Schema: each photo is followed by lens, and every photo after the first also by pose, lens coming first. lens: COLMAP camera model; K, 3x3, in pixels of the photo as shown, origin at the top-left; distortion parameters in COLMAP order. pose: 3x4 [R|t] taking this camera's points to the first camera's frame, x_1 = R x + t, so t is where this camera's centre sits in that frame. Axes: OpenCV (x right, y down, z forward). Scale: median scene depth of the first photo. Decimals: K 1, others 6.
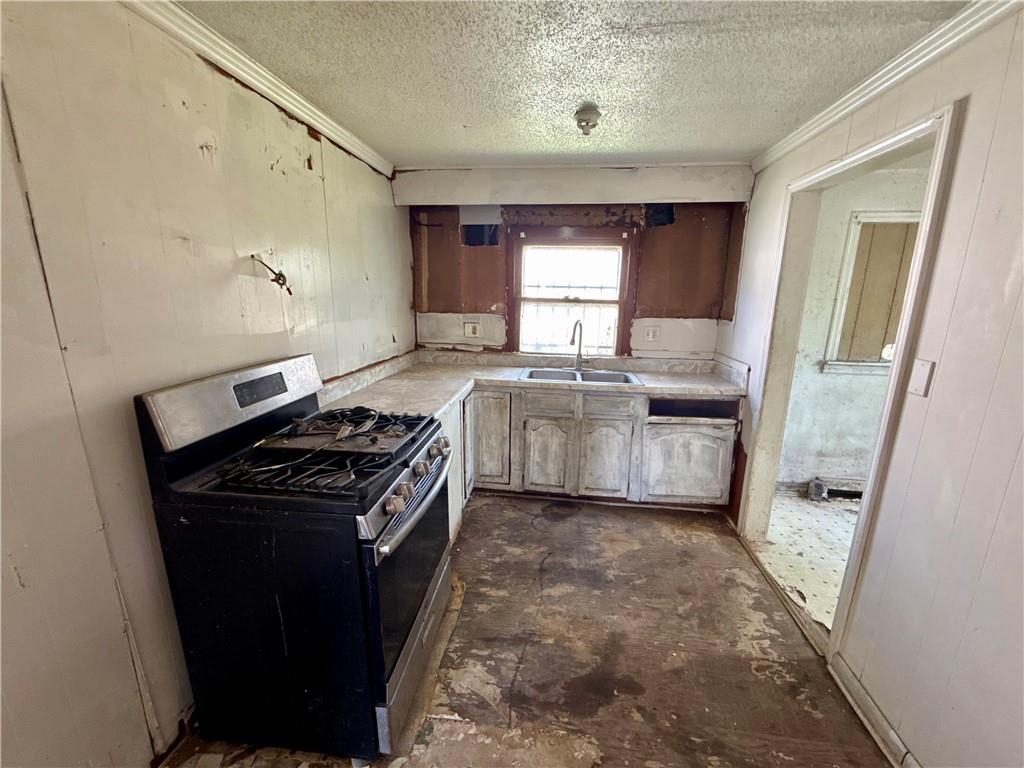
lens RADIAL K [[409.6, 0, 512.9], [0, 409.6, 387.7], [0, 0, 1]] dist [-0.001866, 0.000156]
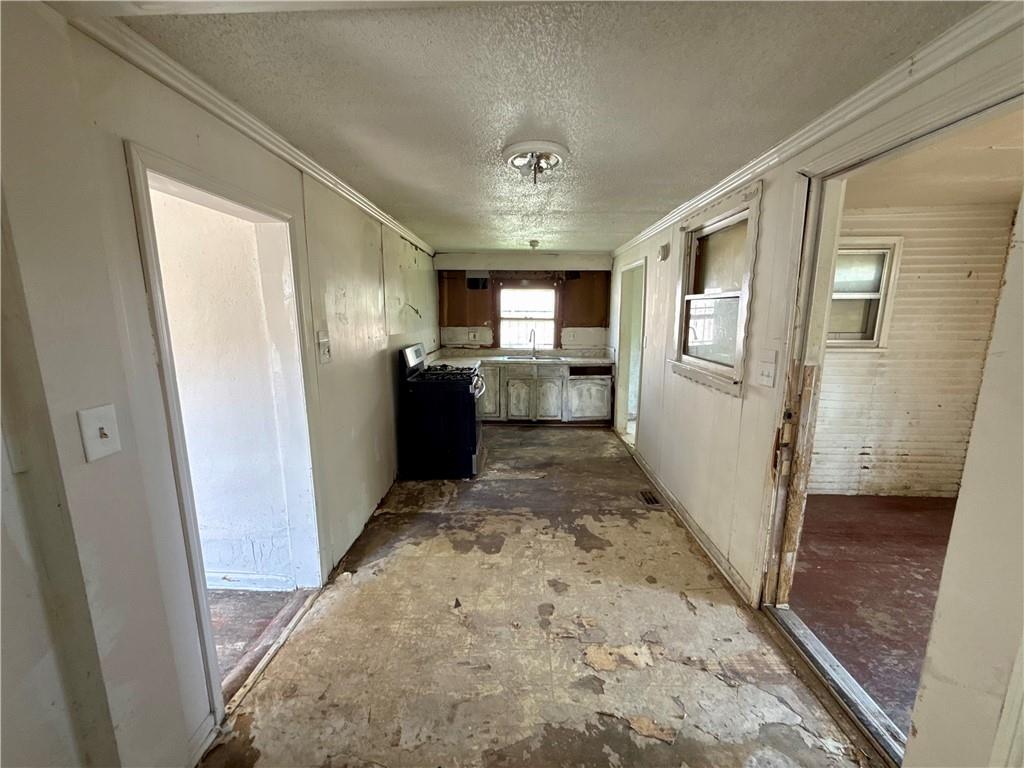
lens RADIAL K [[409.6, 0, 513.1], [0, 409.6, 387.5], [0, 0, 1]] dist [-0.001866, 0.000156]
pose [[0.992918, -0.031873, 0.114443, -0.161729], [0.037050, 0.998371, -0.043396, 0.189716], [-0.112873, 0.047329, 0.992482, -0.886367]]
